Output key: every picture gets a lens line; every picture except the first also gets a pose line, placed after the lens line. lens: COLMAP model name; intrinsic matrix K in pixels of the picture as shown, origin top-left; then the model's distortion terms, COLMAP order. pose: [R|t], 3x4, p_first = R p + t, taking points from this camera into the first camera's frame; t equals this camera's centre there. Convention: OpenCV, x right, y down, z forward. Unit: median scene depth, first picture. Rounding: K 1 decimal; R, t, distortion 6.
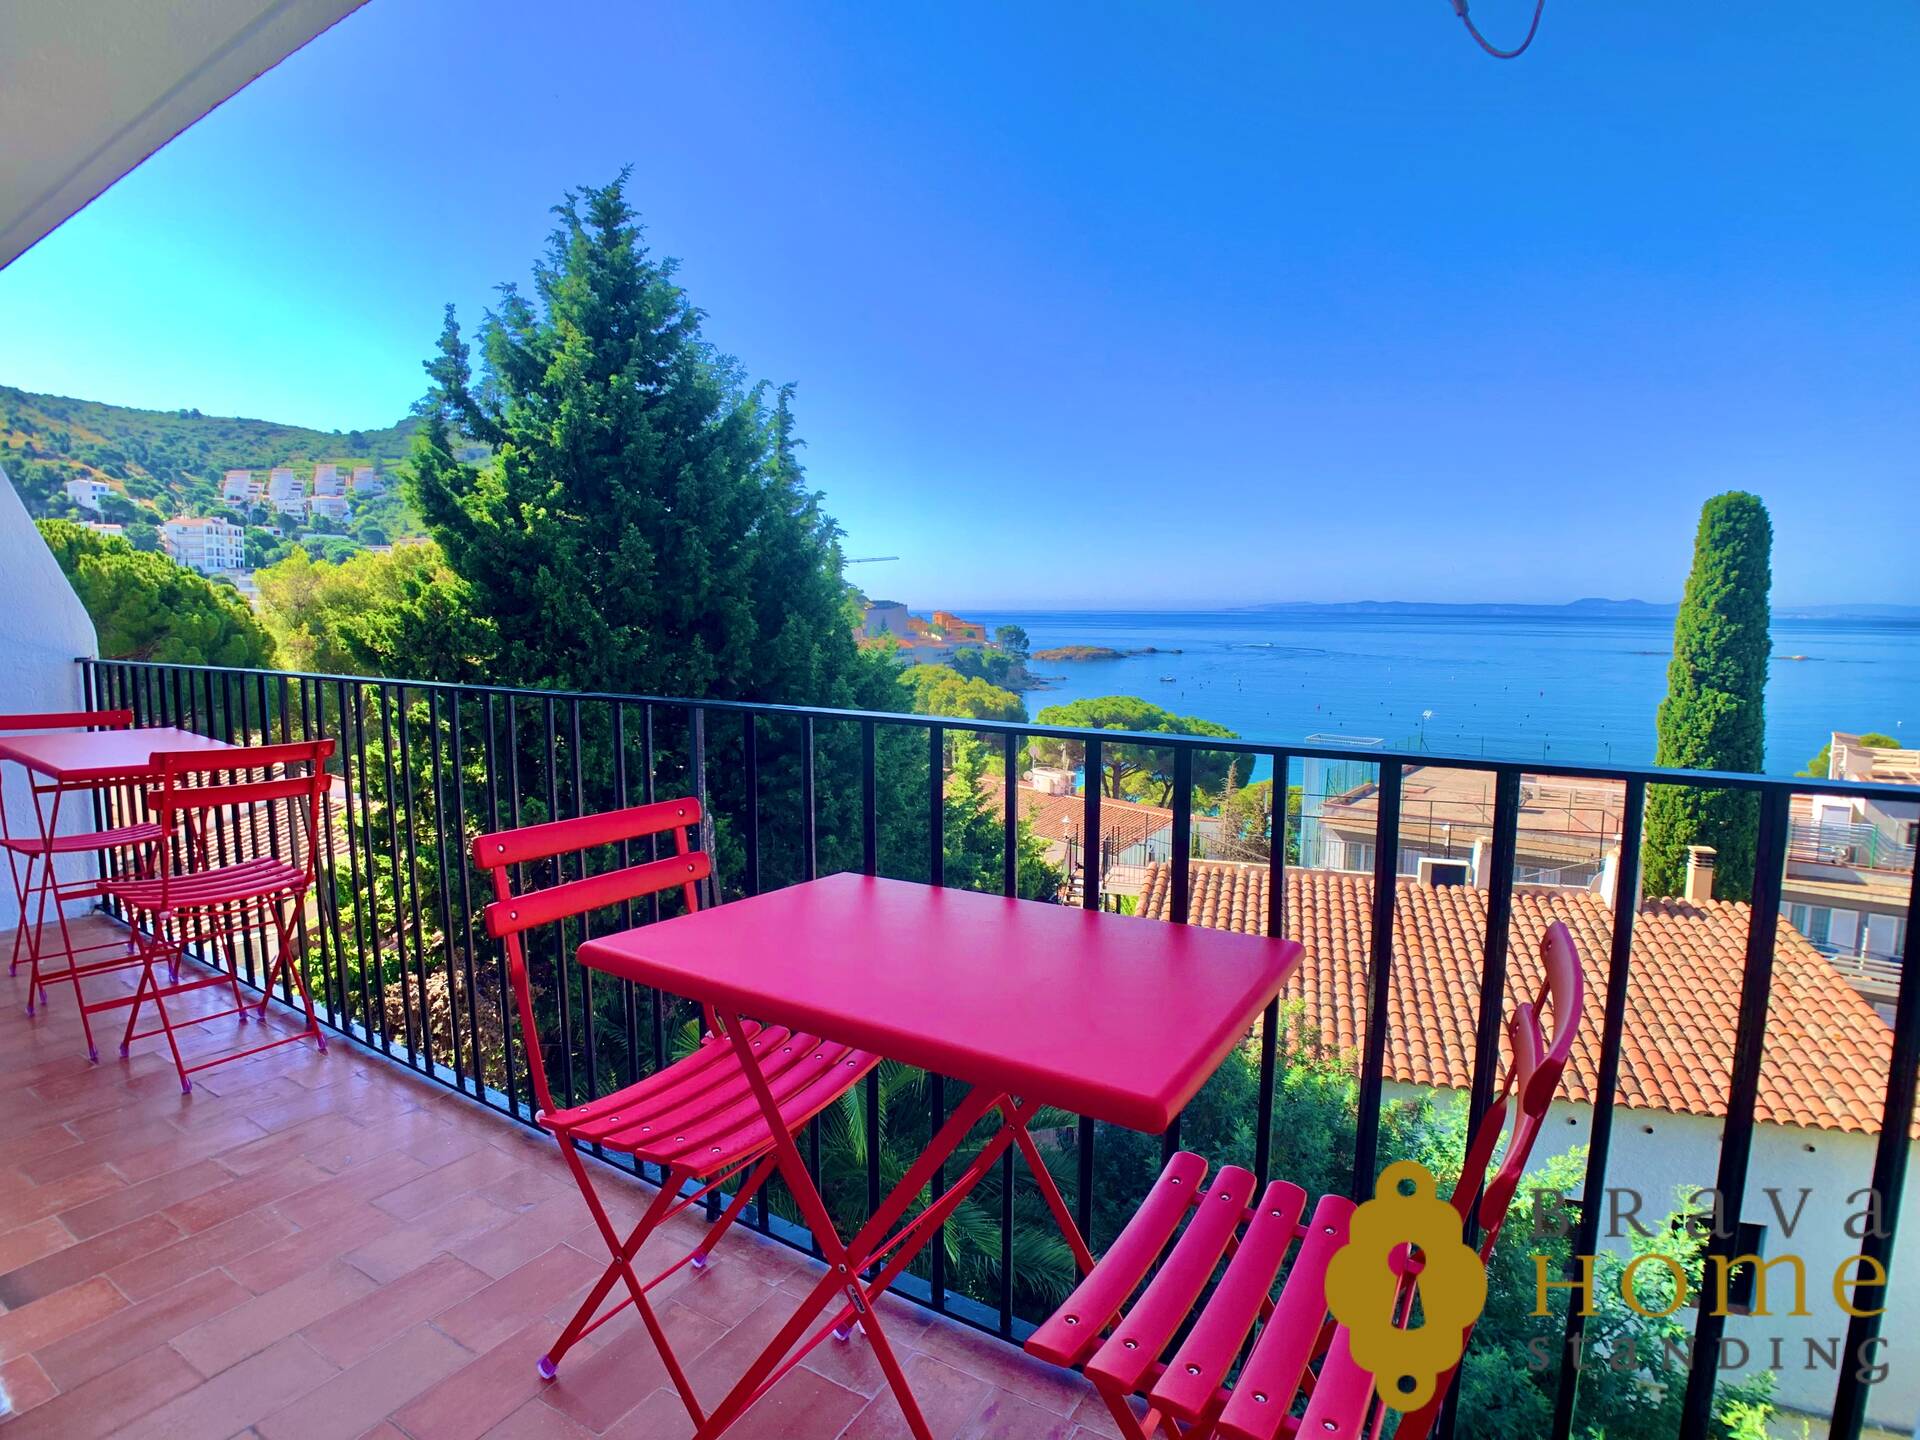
lens RADIAL K [[997.4, 0, 929.9], [0, 997.4, 710.7], [0, 0, 1]] dist [-0.091906, 0.013419]
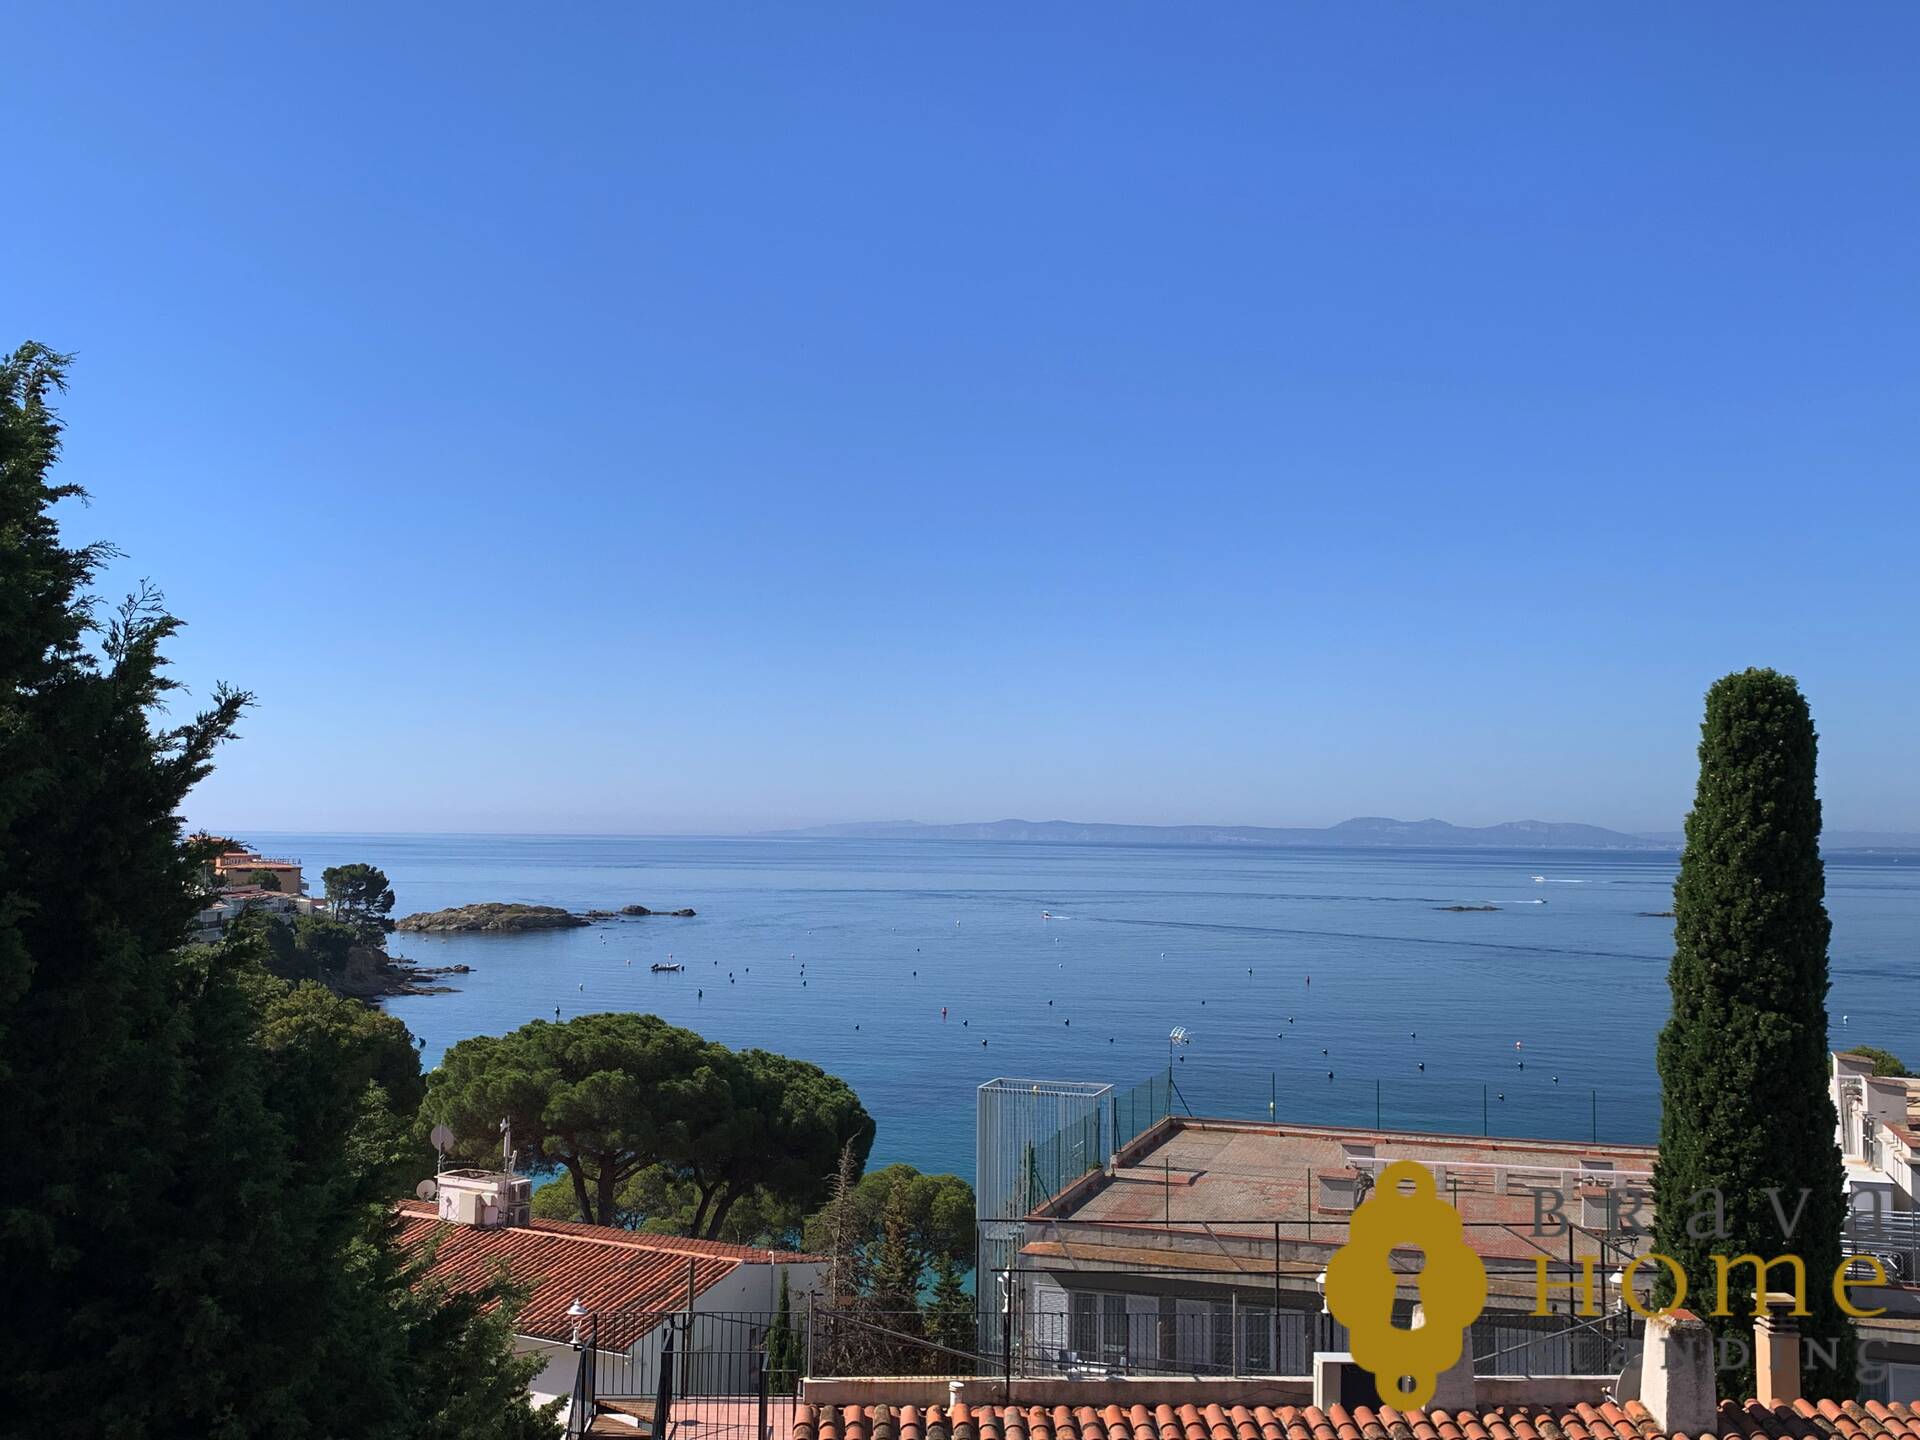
lens RADIAL K [[1896.9, 0, 964.0], [0, 1896.9, 709.2], [0, 0, 1]] dist [0.040958, 0.000000]
pose [[0.922790, 0.036672, 0.383554, -0.067791], [0.026771, 0.986952, -0.158772, -0.029242], [-0.384372, 0.156781, 0.909768, 0.091441]]
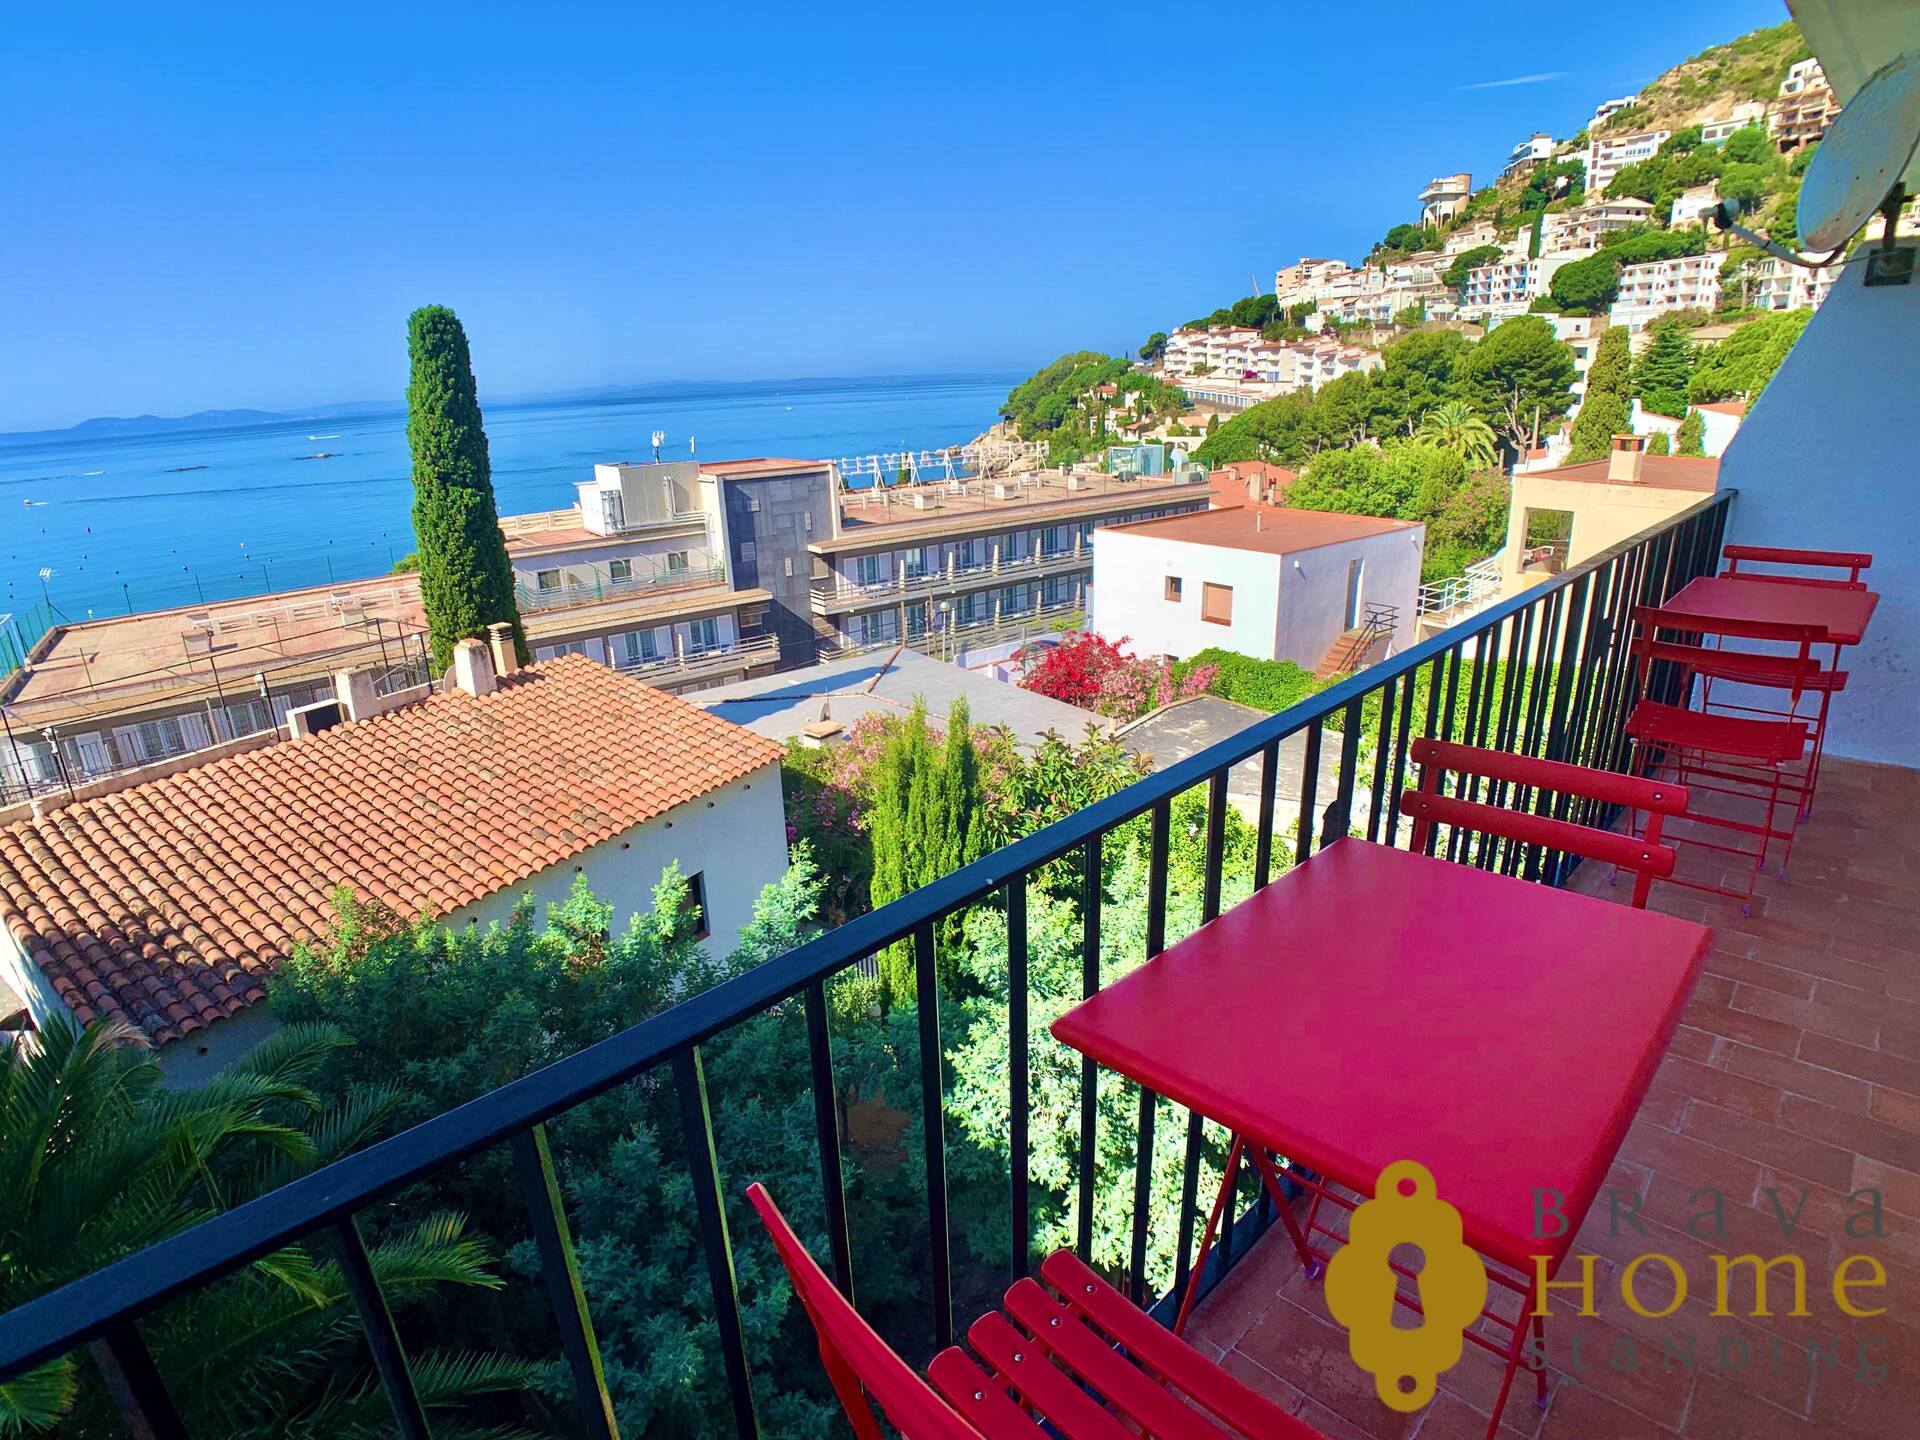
lens RADIAL K [[997.4, 0, 949.9], [0, 997.4, 706.7], [0, 0, 1]] dist [-0.091906, 0.013419]
pose [[0.239022, -0.315078, 0.918474, -0.173296], [0.135908, 0.947436, 0.289645, -0.030038], [-0.961456, 0.055596, 0.269280, 0.139048]]
